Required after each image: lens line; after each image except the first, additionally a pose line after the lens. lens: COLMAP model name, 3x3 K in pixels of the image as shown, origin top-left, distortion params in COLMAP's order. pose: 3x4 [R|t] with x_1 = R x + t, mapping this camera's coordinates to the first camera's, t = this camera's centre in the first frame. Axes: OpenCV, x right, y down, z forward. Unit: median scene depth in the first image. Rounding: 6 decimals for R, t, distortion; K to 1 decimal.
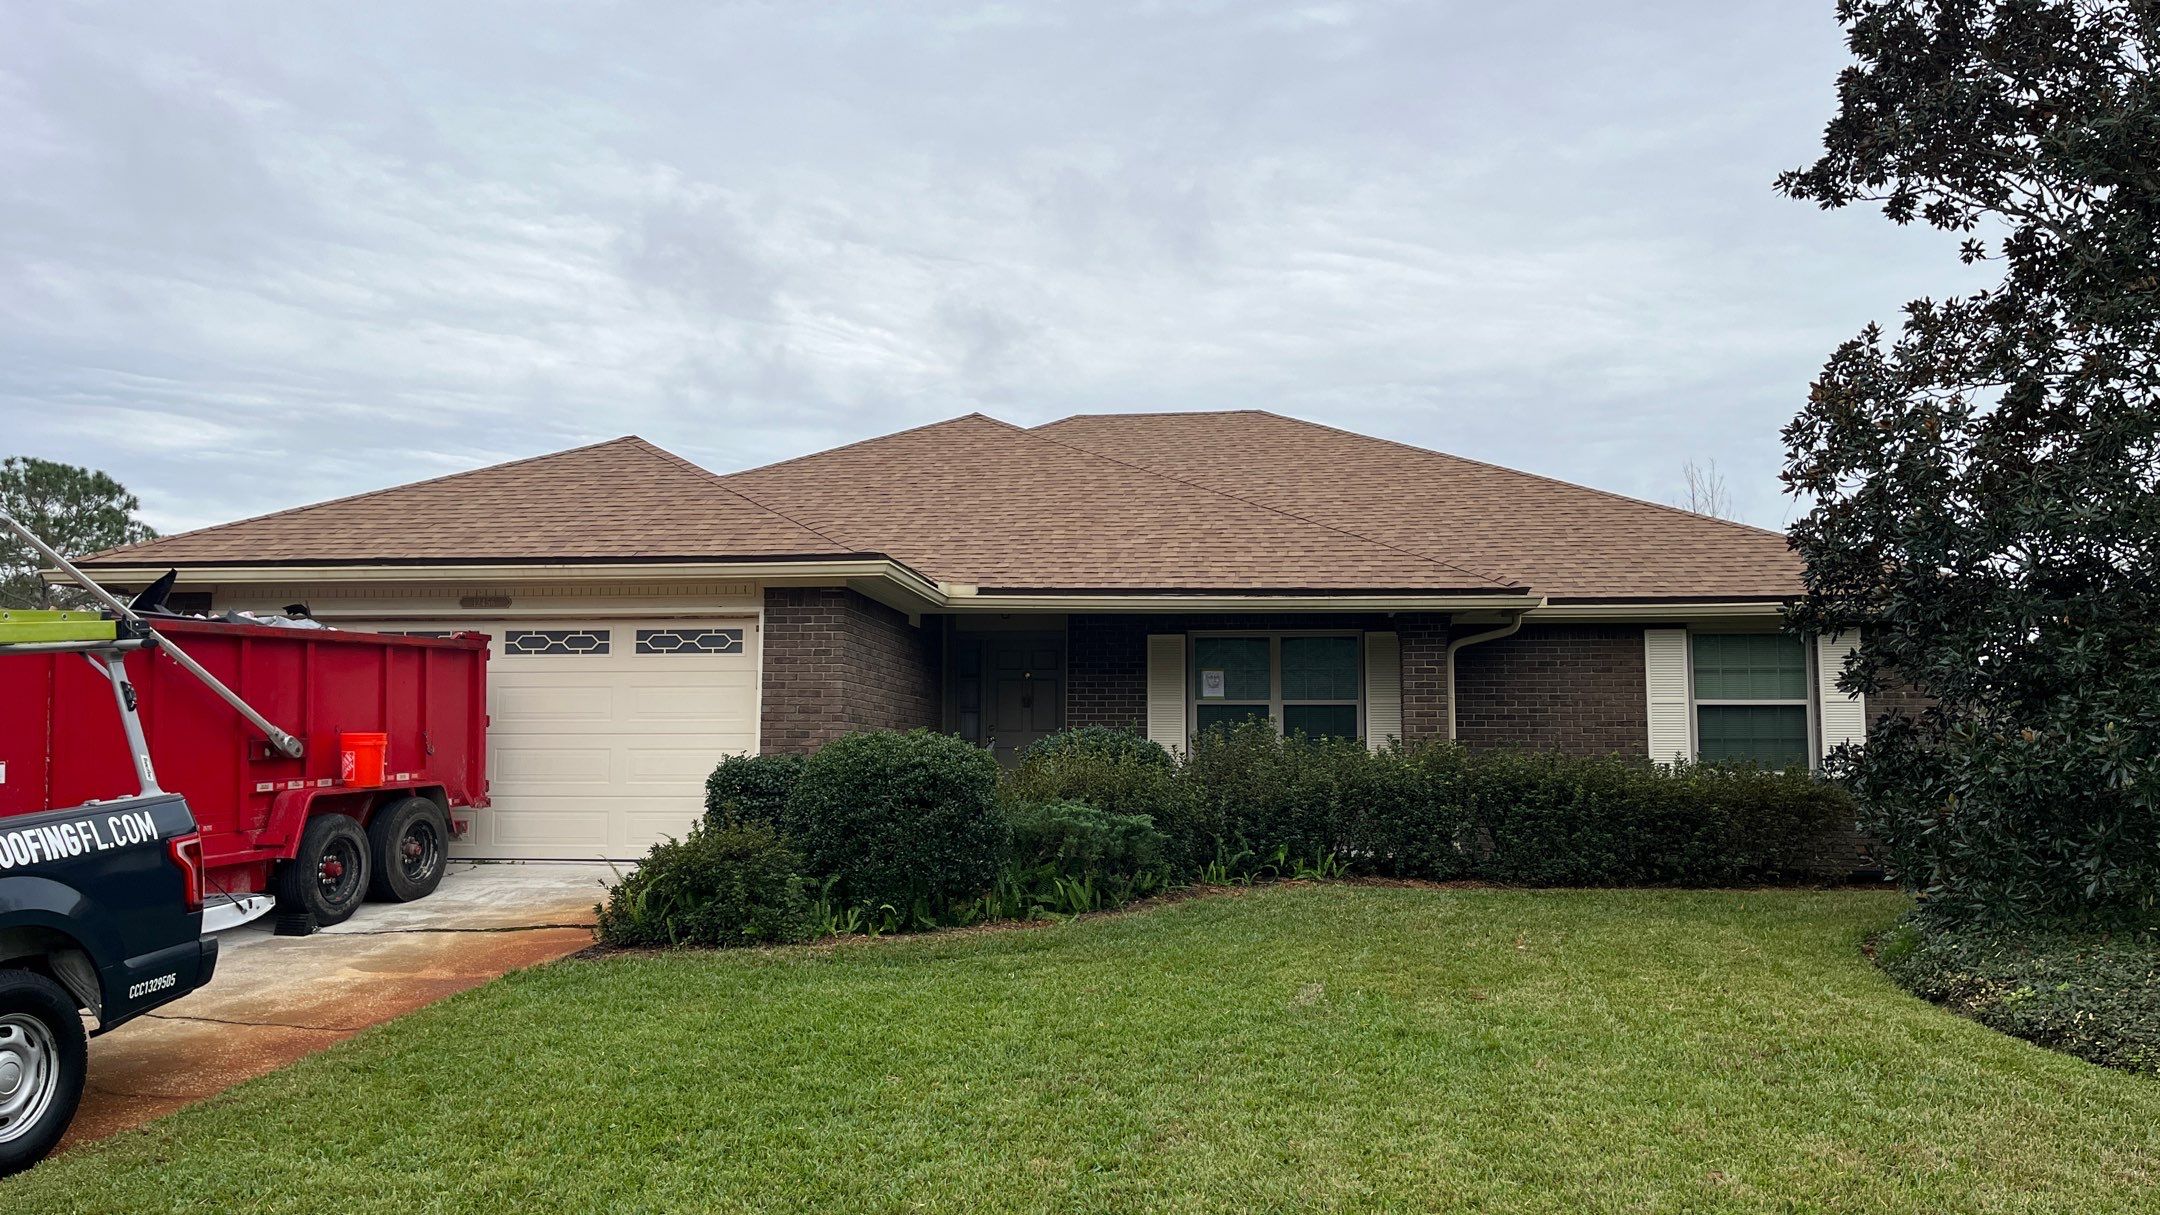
lens RADIAL K [[1653.5, 0, 1080.0], [0, 1653.5, 607.5], [0, 0, 1]] dist [-0.005171, -0.005059]
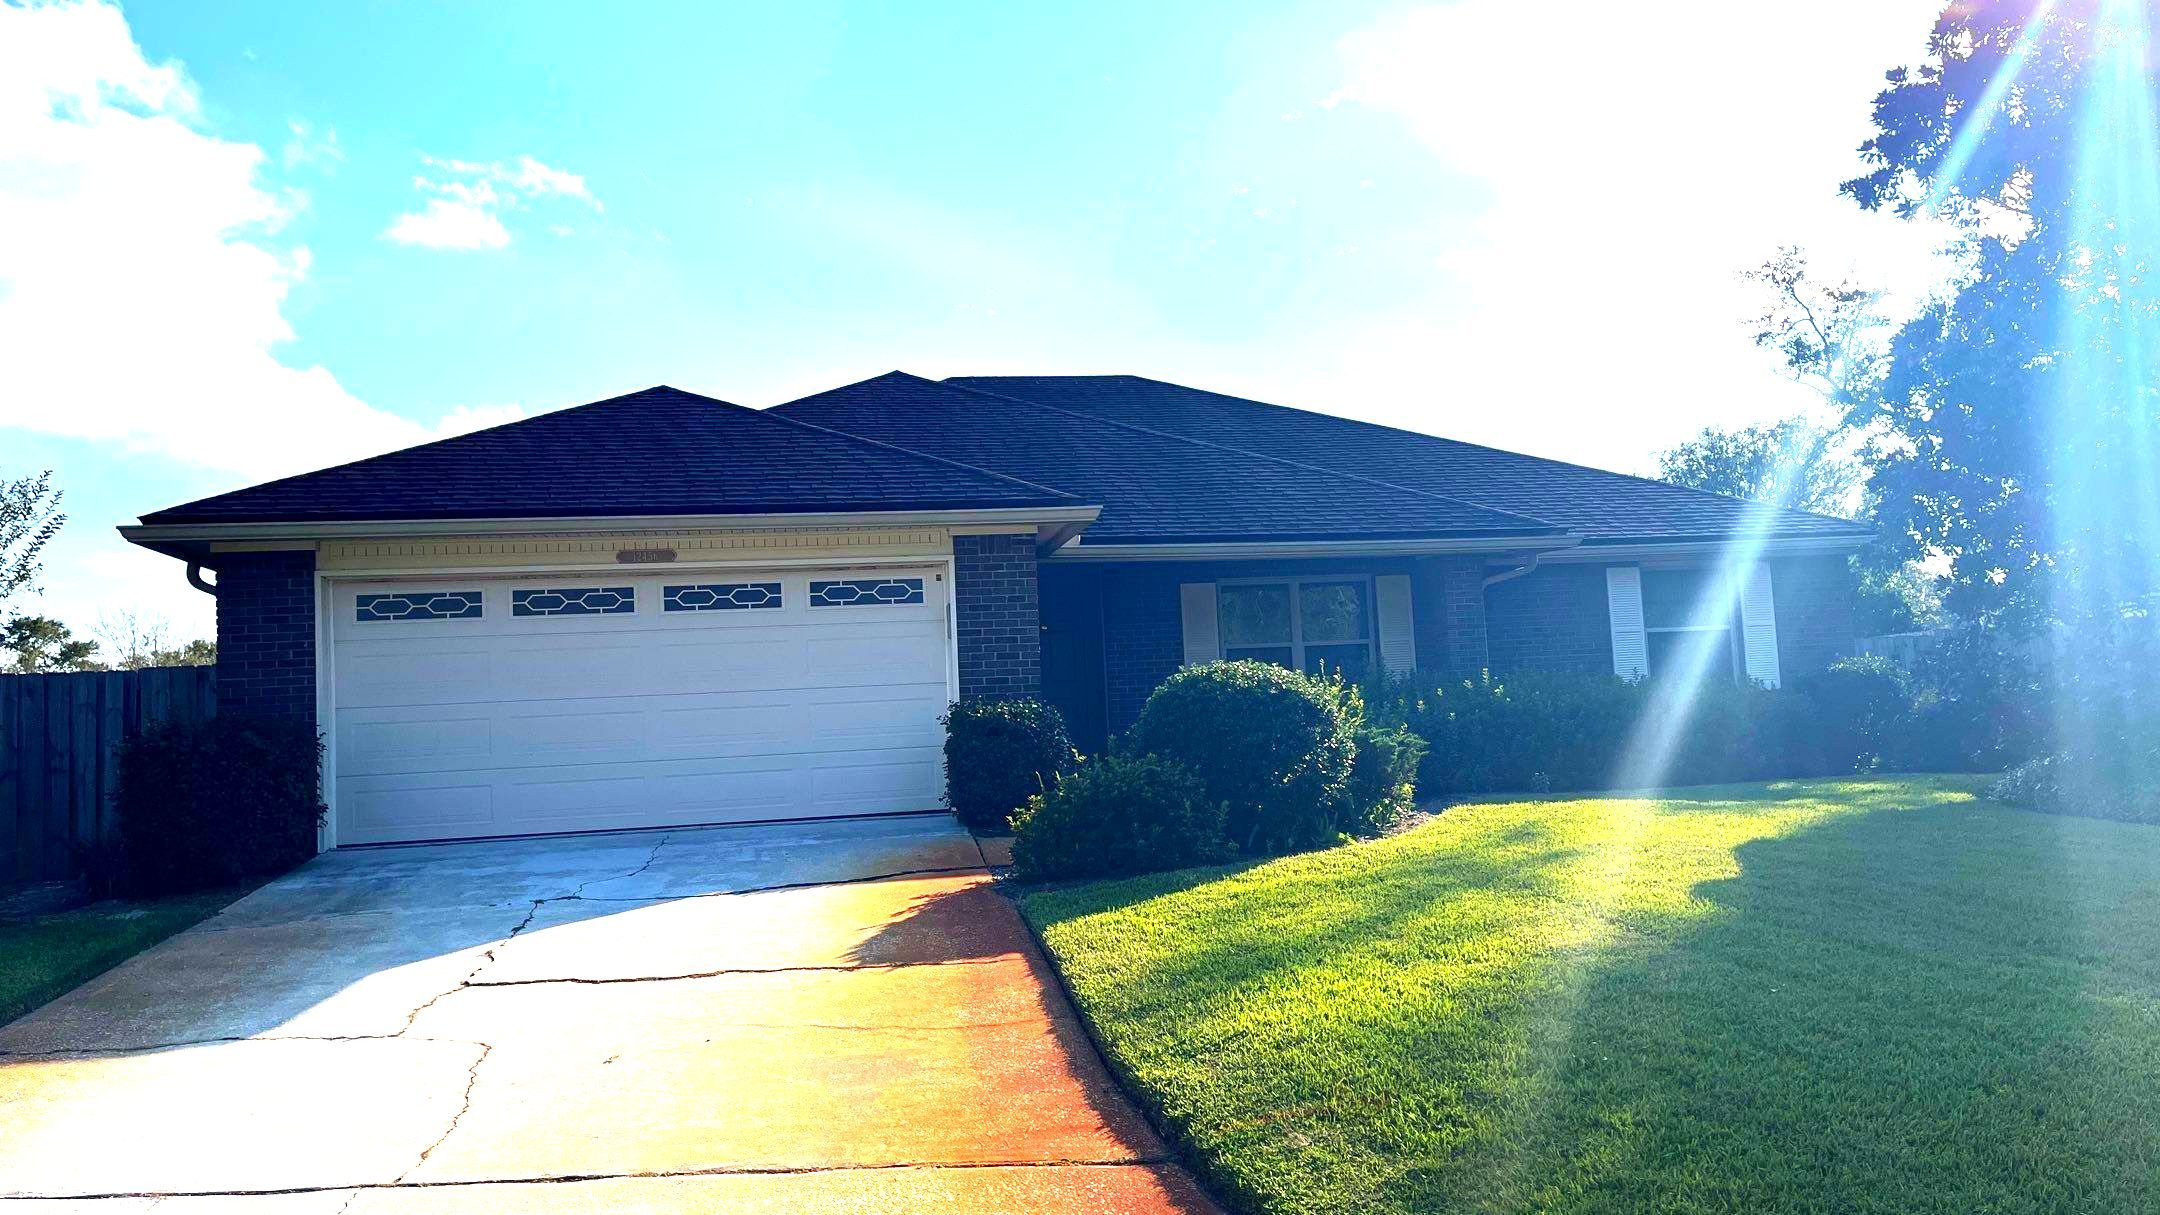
lens RADIAL K [[1653.5, 0, 1080.0], [0, 1653.5, 607.5], [0, 0, 1]] dist [-0.005171, -0.005059]
pose [[0.961135, -0.024636, 0.274976, -0.384238], [0.017526, 0.999446, 0.028283, 0.003473], [-0.275521, -0.022364, 0.961035, 0.000838]]
